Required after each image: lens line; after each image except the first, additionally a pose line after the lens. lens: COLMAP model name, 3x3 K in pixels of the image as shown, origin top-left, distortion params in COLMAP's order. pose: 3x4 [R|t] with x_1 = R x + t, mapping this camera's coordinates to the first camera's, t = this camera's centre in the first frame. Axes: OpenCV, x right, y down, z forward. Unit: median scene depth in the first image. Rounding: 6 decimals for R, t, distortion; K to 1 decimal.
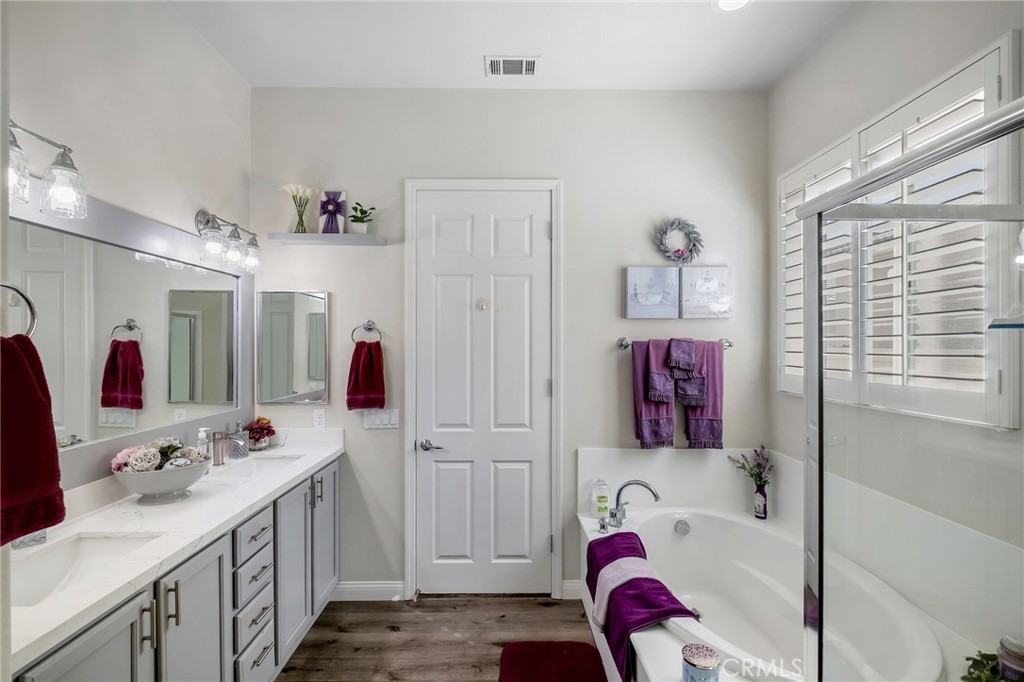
lens RADIAL K [[479.8, 0, 512.5], [0, 479.8, 347.7], [0, 0, 1]] dist [-0.002547, 0.000095]
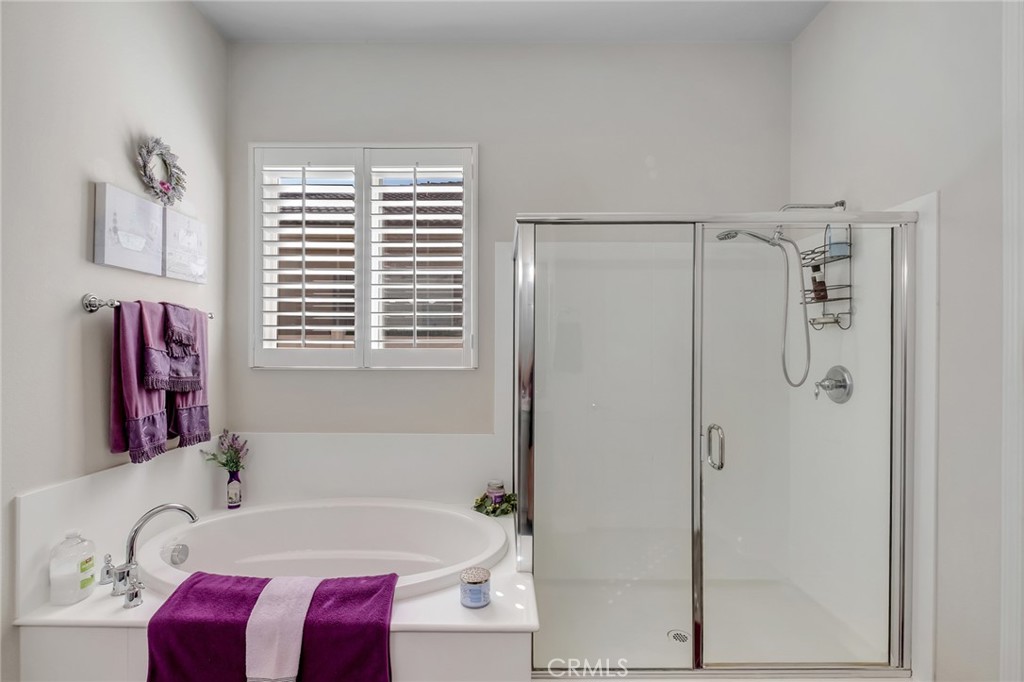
lens RADIAL K [[479.8, 0, 511.8], [0, 479.8, 342.5], [0, 0, 1]] dist [-0.002547, 0.000095]
pose [[0.002715, 0.004427, 0.999987, -0.392302], [0.002040, 0.999988, -0.004433, 0.046388], [-0.999994, 0.002052, 0.002706, 0.468174]]
